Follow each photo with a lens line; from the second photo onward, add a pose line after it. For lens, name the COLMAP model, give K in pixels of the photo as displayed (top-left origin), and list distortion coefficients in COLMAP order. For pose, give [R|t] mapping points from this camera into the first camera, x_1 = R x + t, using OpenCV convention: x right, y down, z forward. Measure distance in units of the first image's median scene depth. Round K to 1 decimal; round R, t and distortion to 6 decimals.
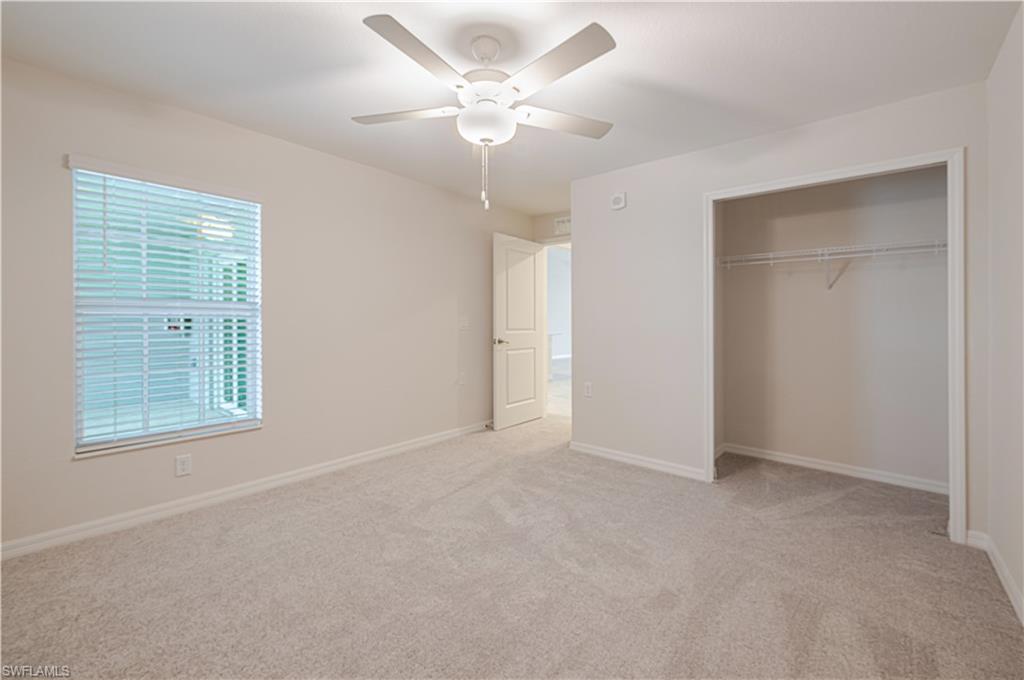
lens RADIAL K [[433.9, 0, 515.6], [0, 433.9, 316.3], [0, 0, 1]] dist [0.001735, 0.000172]
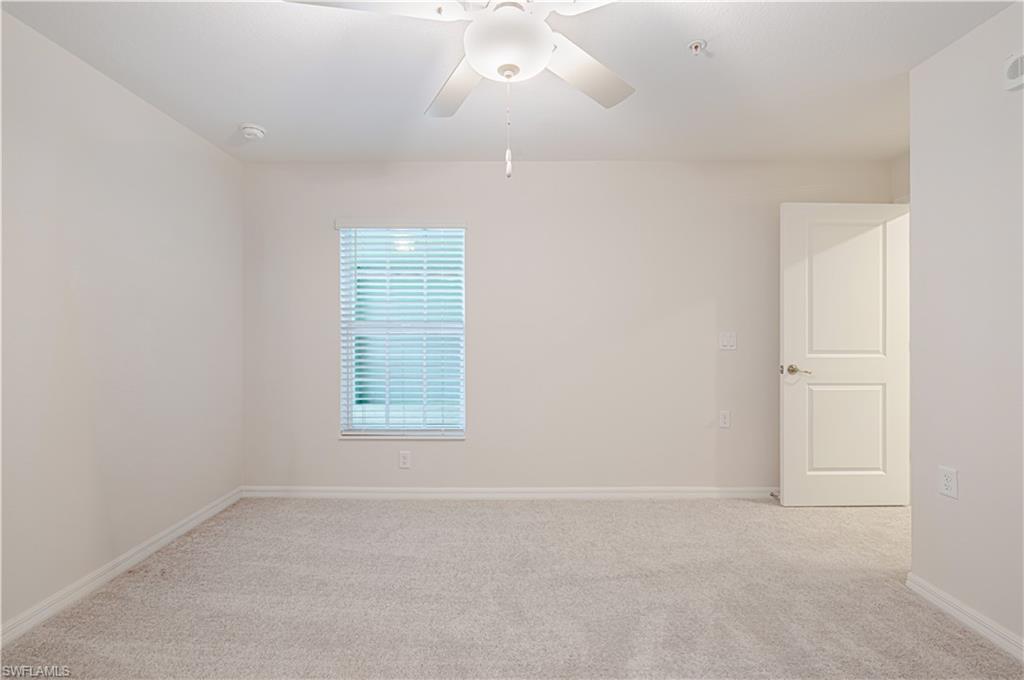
lens RADIAL K [[431.1, 0, 512.0], [0, 431.1, 337.9], [0, 0, 1]] dist [0.002634, 0.000414]
pose [[0.638401, -0.003853, -0.769694, 0.276418], [0.010793, 0.999934, 0.003946, 0.005392], [0.769628, -0.010827, 0.638401, 0.390483]]
